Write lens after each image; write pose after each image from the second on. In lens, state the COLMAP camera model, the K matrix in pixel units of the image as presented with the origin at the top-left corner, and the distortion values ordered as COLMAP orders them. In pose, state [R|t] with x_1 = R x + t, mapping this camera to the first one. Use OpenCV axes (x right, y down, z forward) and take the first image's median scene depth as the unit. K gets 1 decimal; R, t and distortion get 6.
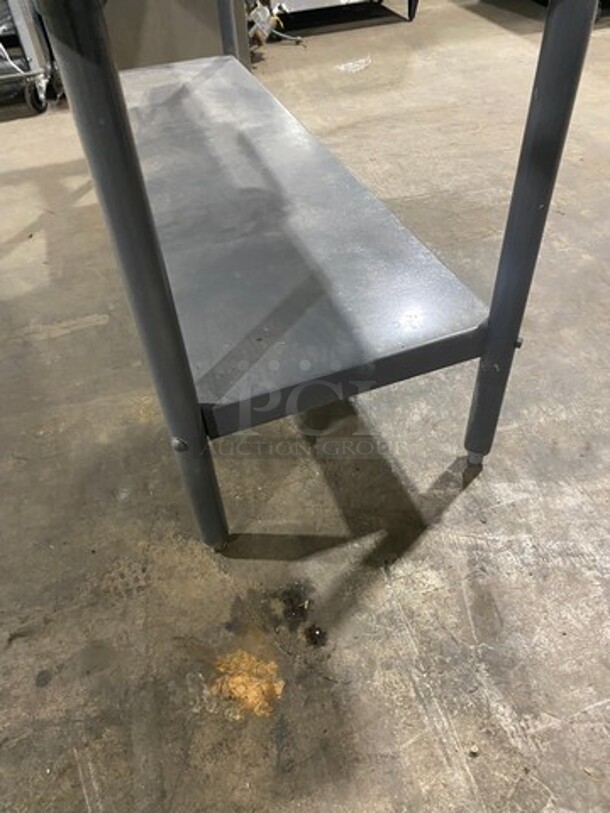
lens RADIAL K [[618.4, 0, 304.5], [0, 618.4, 401.3], [0, 0, 1]] dist [0.024809, -0.016693]
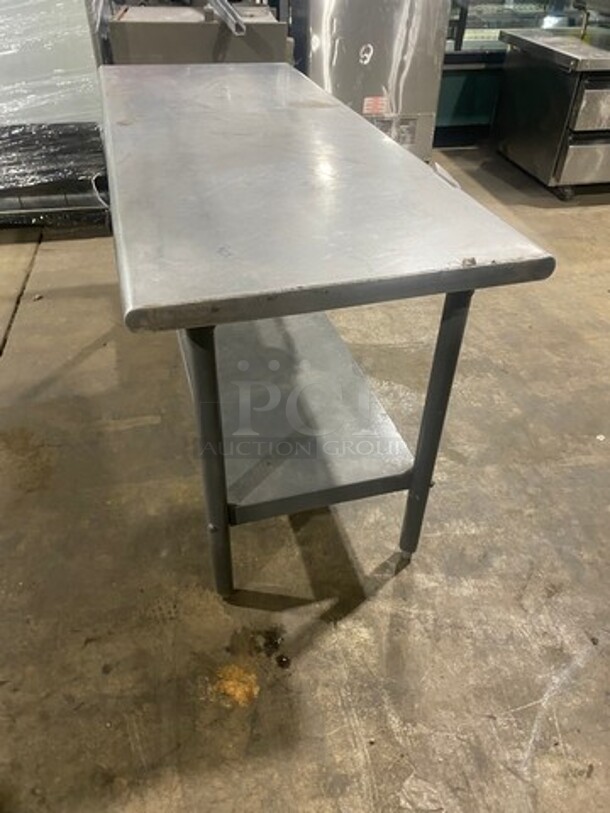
lens RADIAL K [[618.4, 0, 300.2], [0, 618.4, 405.2], [0, 0, 1]] dist [0.024809, -0.016693]
pose [[0.994288, 0.105186, -0.018107, 0.018605], [-0.106480, 0.989227, -0.100454, -0.089730], [0.007346, 0.101809, 0.994777, -0.528439]]
